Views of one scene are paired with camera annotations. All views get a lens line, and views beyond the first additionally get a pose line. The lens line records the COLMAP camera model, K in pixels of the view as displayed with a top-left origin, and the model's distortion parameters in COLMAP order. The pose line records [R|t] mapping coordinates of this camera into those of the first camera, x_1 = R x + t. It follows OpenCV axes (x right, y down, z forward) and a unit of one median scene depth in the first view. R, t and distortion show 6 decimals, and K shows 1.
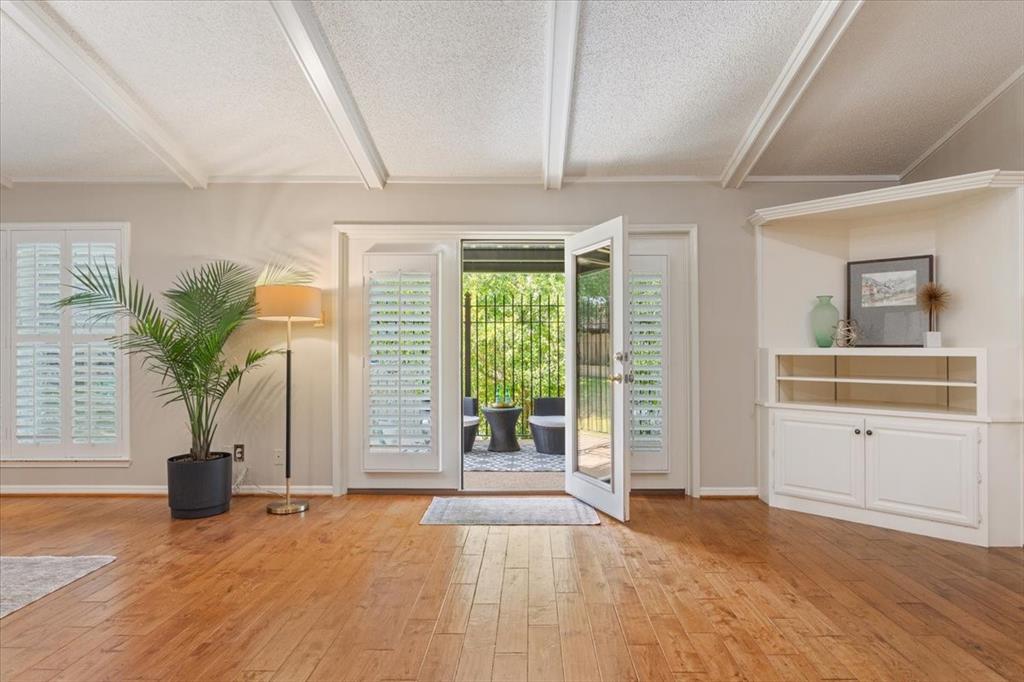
lens RADIAL K [[562.9, 0, 512.0], [0, 562.9, 341.0], [0, 0, 1]] dist [-0.012576, -0.000303]
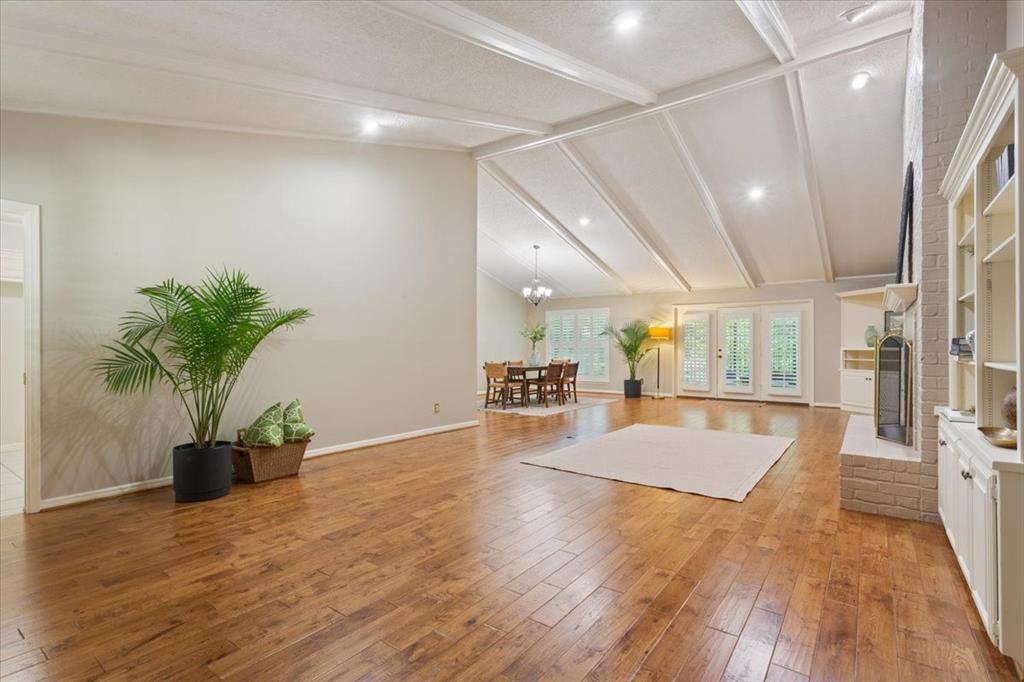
lens RADIAL K [[515.8, 0, 512.2], [0, 515.8, 348.4], [0, 0, 1]] dist [-0.004737, -0.000974]
pose [[0.787745, 0.001679, -0.615999, 0.702300], [0.011576, 0.999779, 0.017528, -0.038764], [0.615893, -0.020938, 0.787552, -1.692165]]
